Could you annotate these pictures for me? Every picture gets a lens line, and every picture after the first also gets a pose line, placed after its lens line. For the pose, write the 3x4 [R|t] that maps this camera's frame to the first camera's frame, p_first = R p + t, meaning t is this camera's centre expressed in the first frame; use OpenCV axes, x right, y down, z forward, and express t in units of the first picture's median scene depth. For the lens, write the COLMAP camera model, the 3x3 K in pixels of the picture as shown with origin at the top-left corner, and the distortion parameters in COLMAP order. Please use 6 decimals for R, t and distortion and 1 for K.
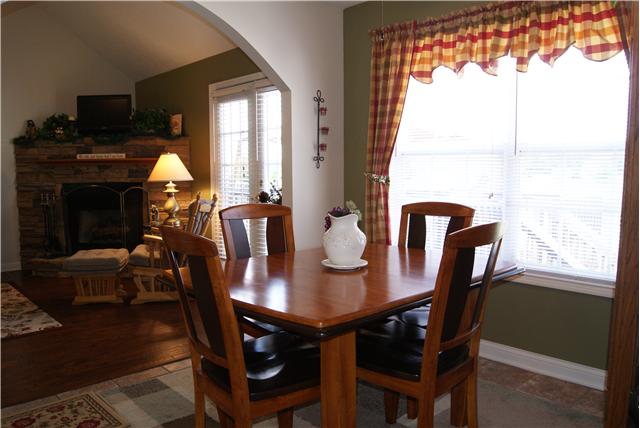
lens RADIAL K [[499.4, 0, 319.9], [0, 499.4, 216.0], [0, 0, 1]] dist [-0.079441, 0.012818]
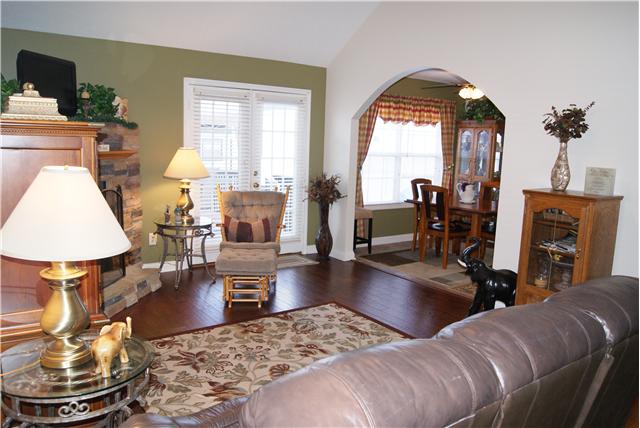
lens RADIAL K [[499.4, 0, 321.8], [0, 499.4, 215.5], [0, 0, 1]] dist [-0.079441, 0.012818]
pose [[0.117458, -0.138710, 0.983343, -1.109600], [0.057109, 0.989502, 0.132757, -0.098423], [-0.991434, 0.040564, 0.124147, 0.566425]]
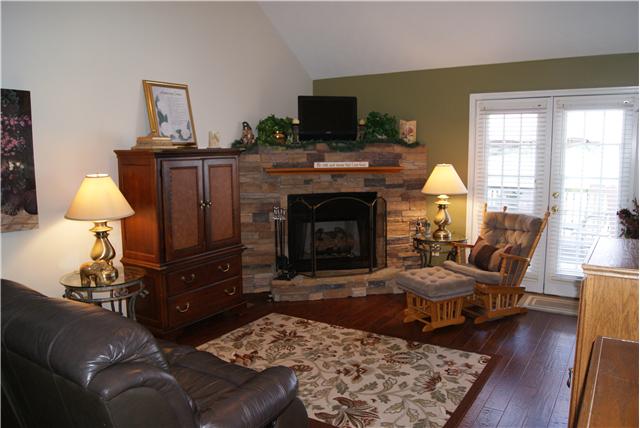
lens RADIAL K [[499.4, 0, 323.1], [0, 499.4, 214.6], [0, 0, 1]] dist [-0.079441, 0.012818]
pose [[0.966885, -0.034291, 0.252900, -0.706944], [0.024917, 0.998882, 0.040178, -0.065807], [-0.253995, -0.032546, 0.966658, 0.103014]]
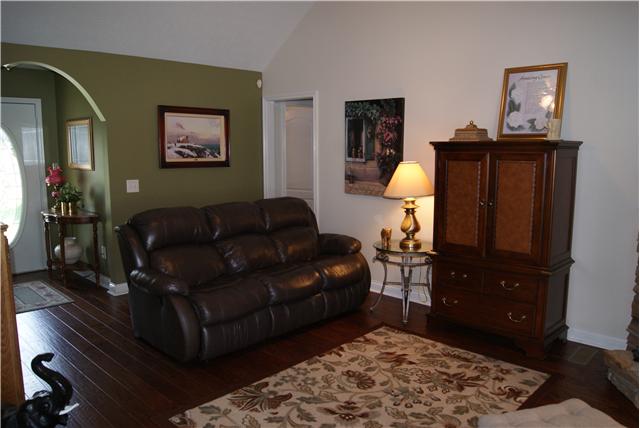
lens RADIAL K [[499.4, 0, 319.6], [0, 499.4, 212.1], [0, 0, 1]] dist [-0.079441, 0.012818]
pose [[0.046438, 0.135209, -0.989728, -0.072272], [-0.091812, 0.987181, 0.130553, -0.108150], [0.994693, 0.084806, 0.058256, 0.591777]]
